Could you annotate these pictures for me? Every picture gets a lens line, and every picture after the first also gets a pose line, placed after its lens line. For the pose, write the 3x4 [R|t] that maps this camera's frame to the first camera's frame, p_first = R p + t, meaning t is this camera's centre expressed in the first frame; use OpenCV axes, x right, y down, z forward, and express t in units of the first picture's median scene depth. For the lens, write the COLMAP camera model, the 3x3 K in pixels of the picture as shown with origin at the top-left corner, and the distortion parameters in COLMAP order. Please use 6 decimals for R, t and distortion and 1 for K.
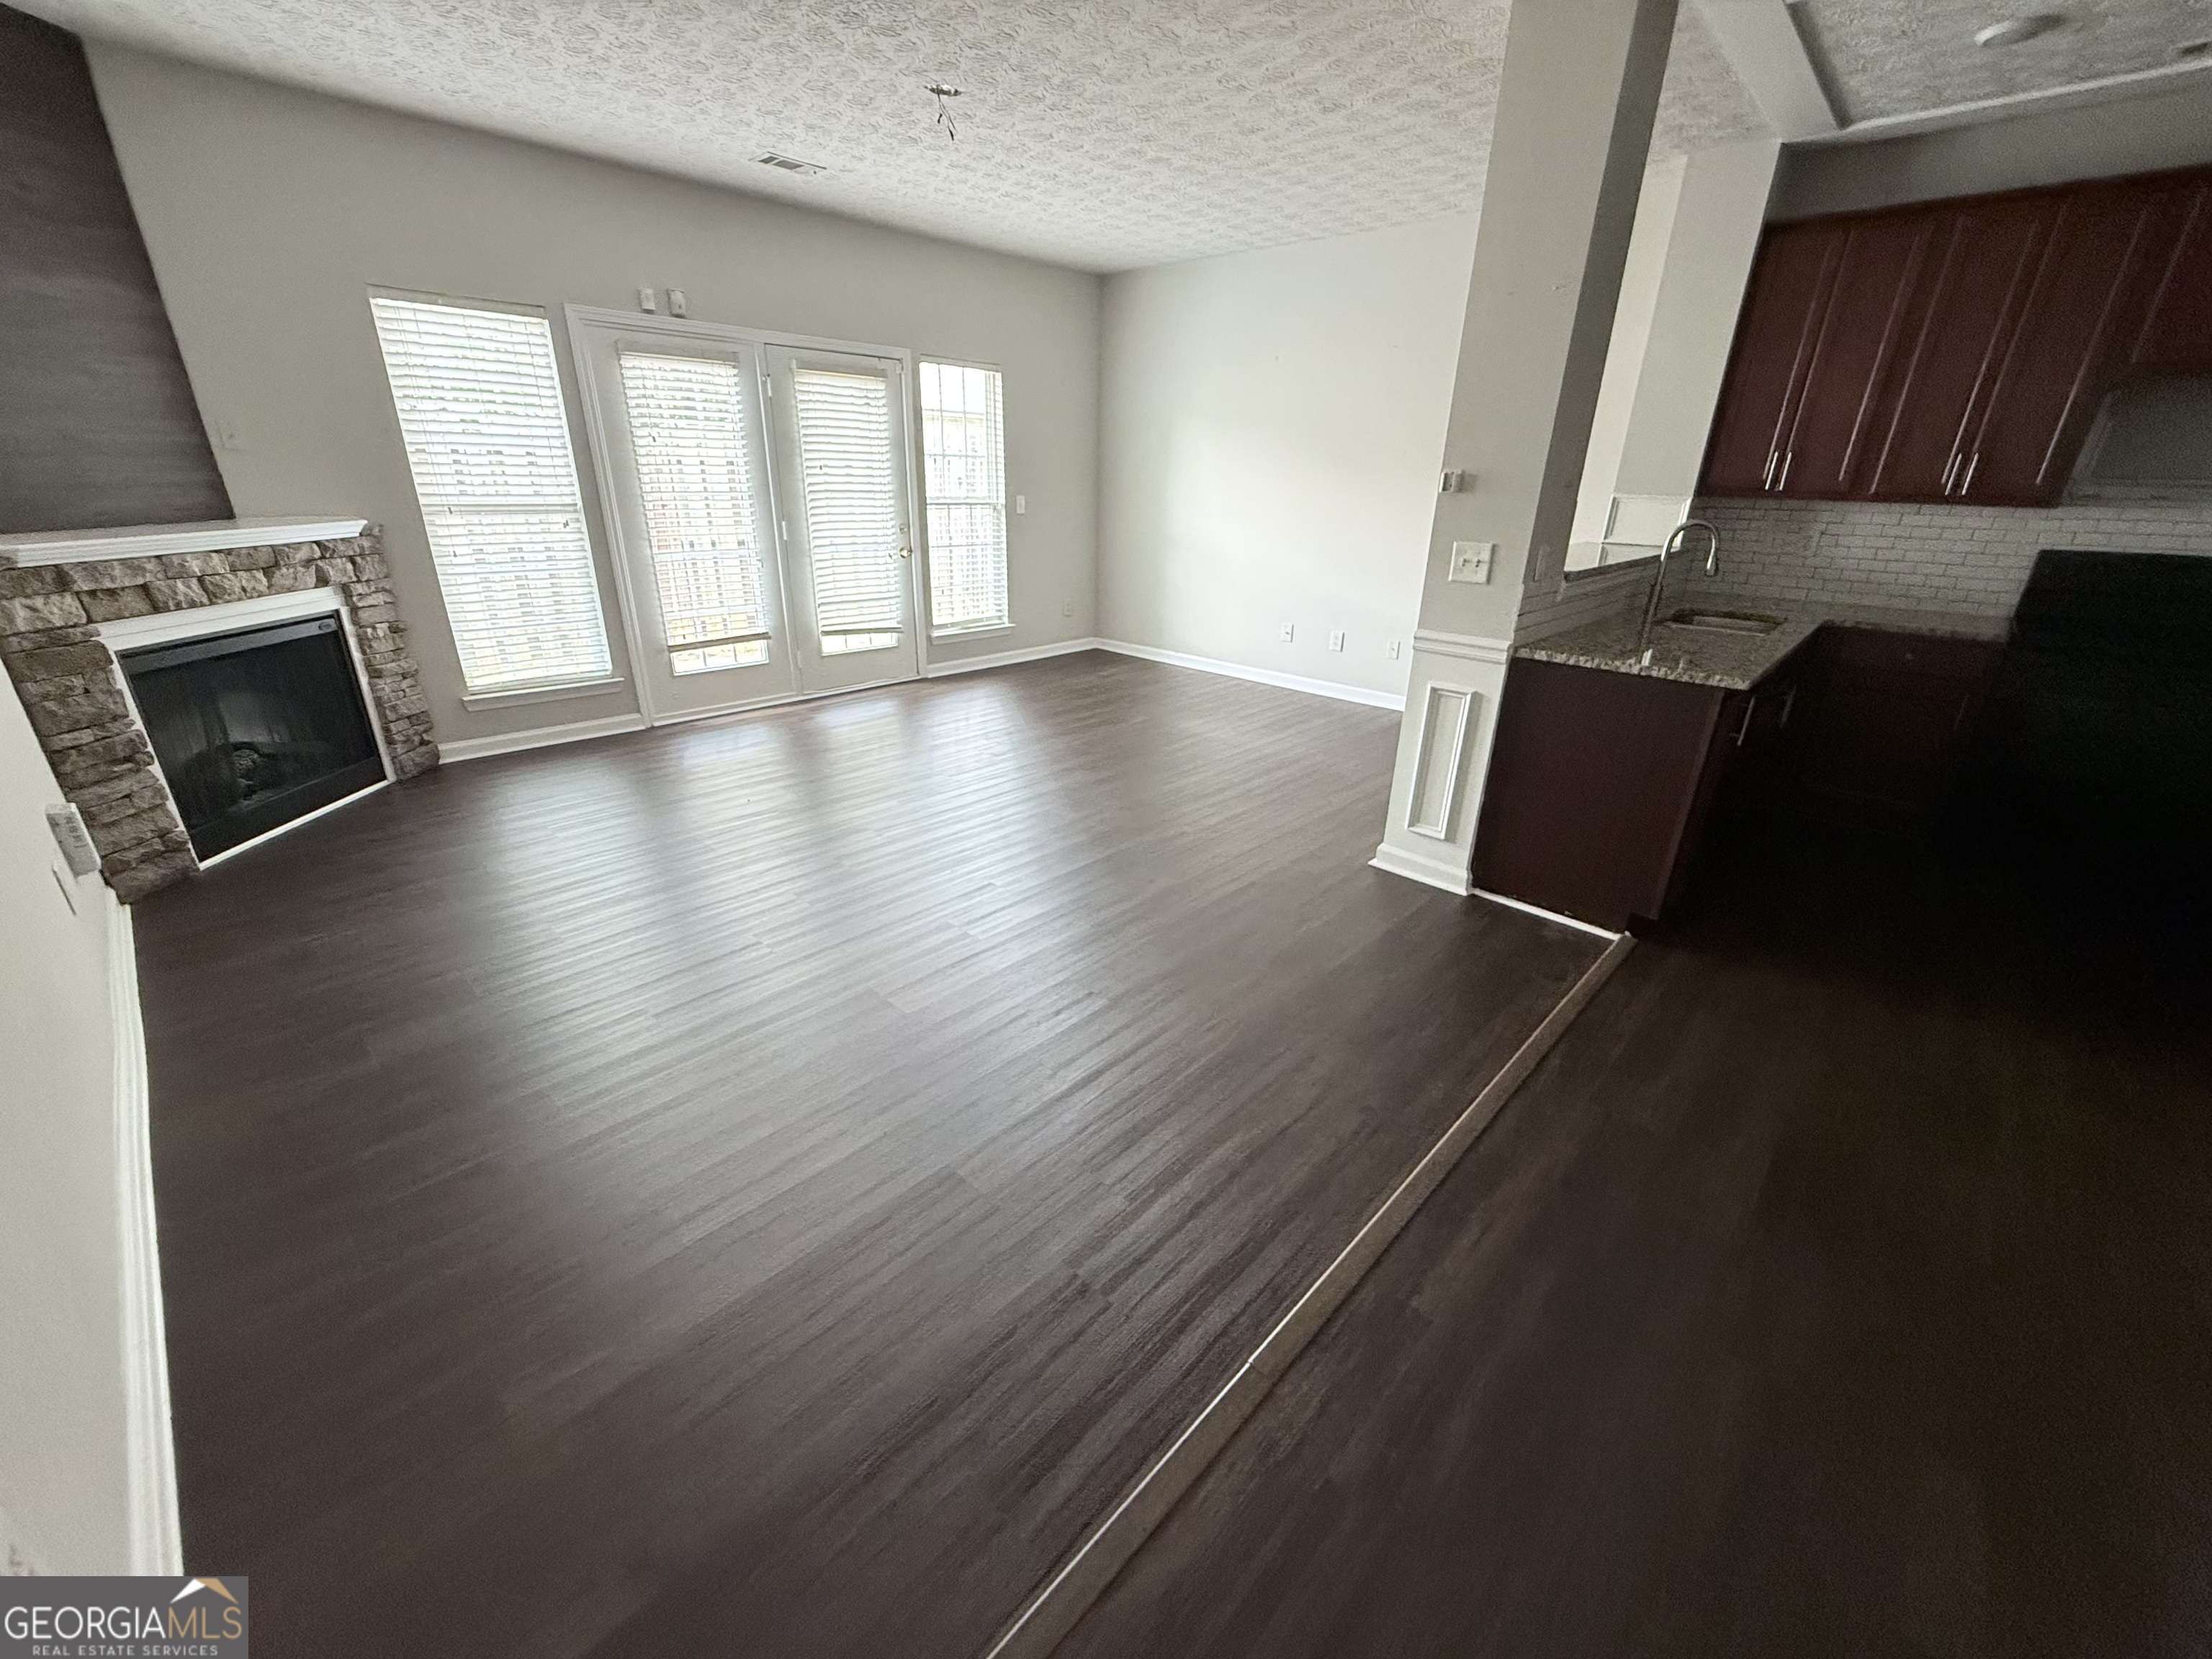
lens RADIAL K [[880.8, 0, 1106.0], [0, 880.8, 829.5], [0, 0, 1]] dist [0.001526, -0.000278]
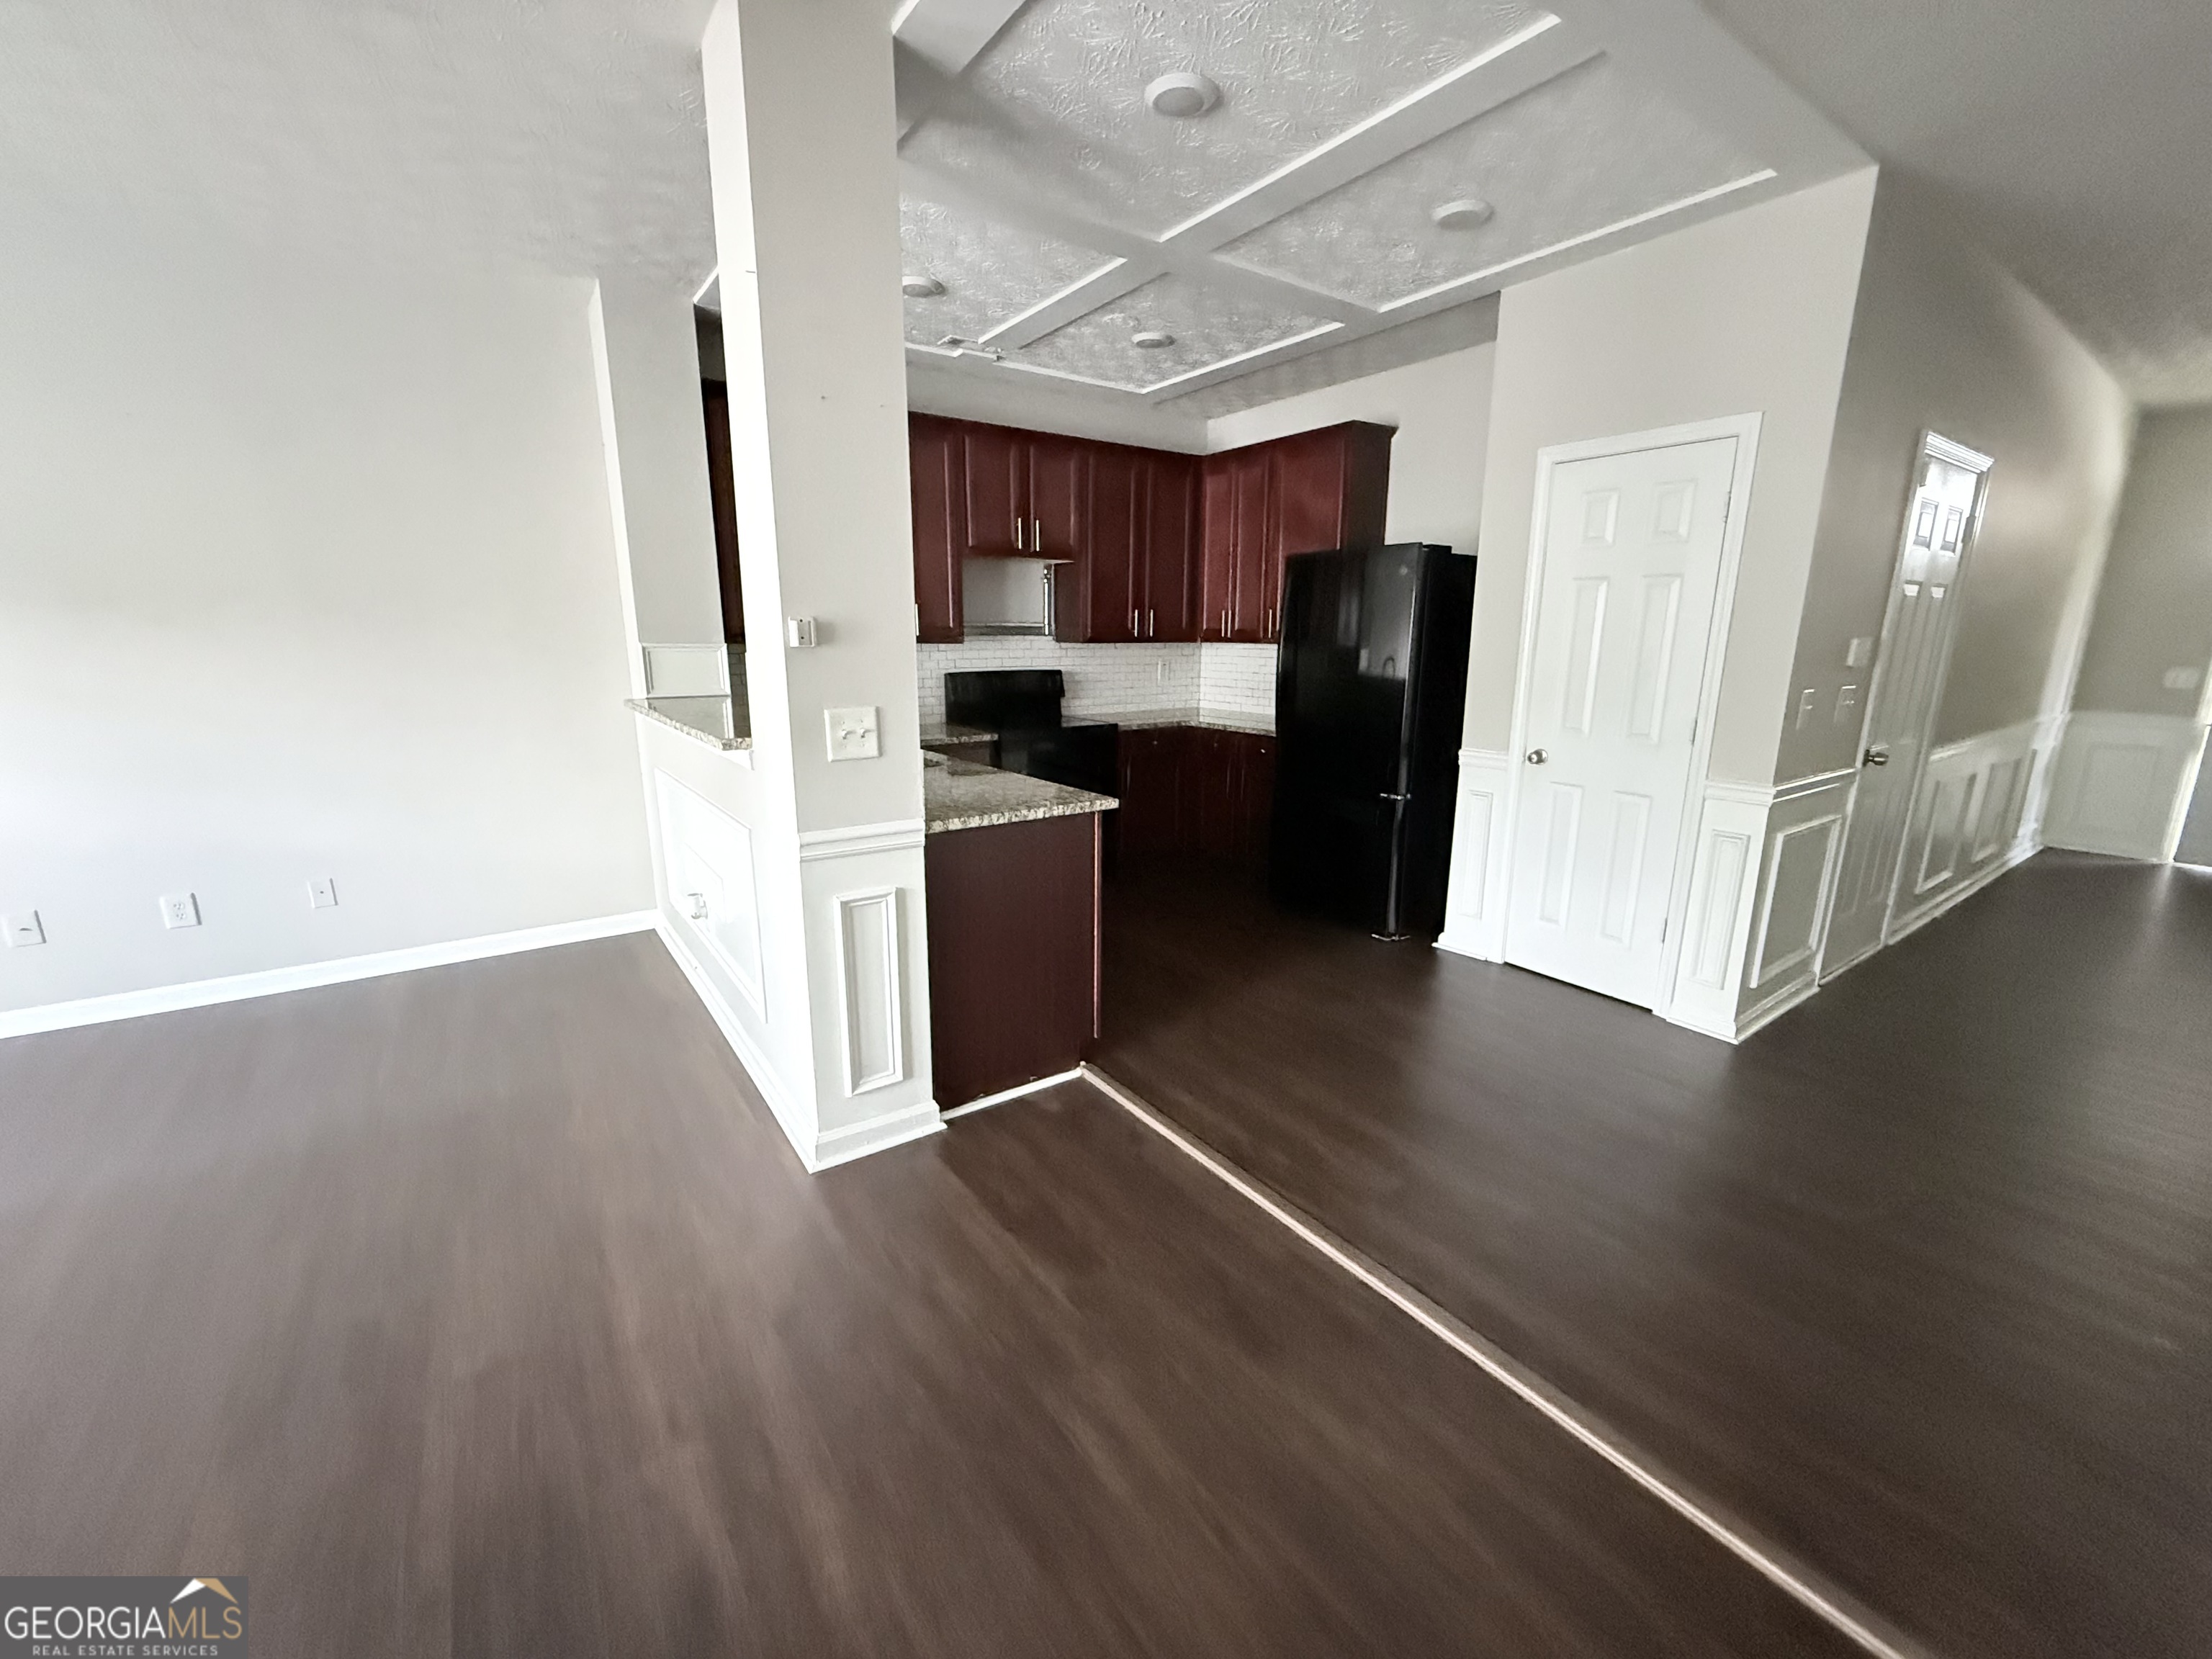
lens RADIAL K [[880.8, 0, 1106.0], [0, 880.8, 829.5], [0, 0, 1]] dist [0.001526, -0.000278]
pose [[0.189129, -0.231850, 0.954189, -0.268357], [0.369418, 0.917139, 0.149625, -0.244410], [-0.909814, 0.324195, 0.259107, 0.594105]]
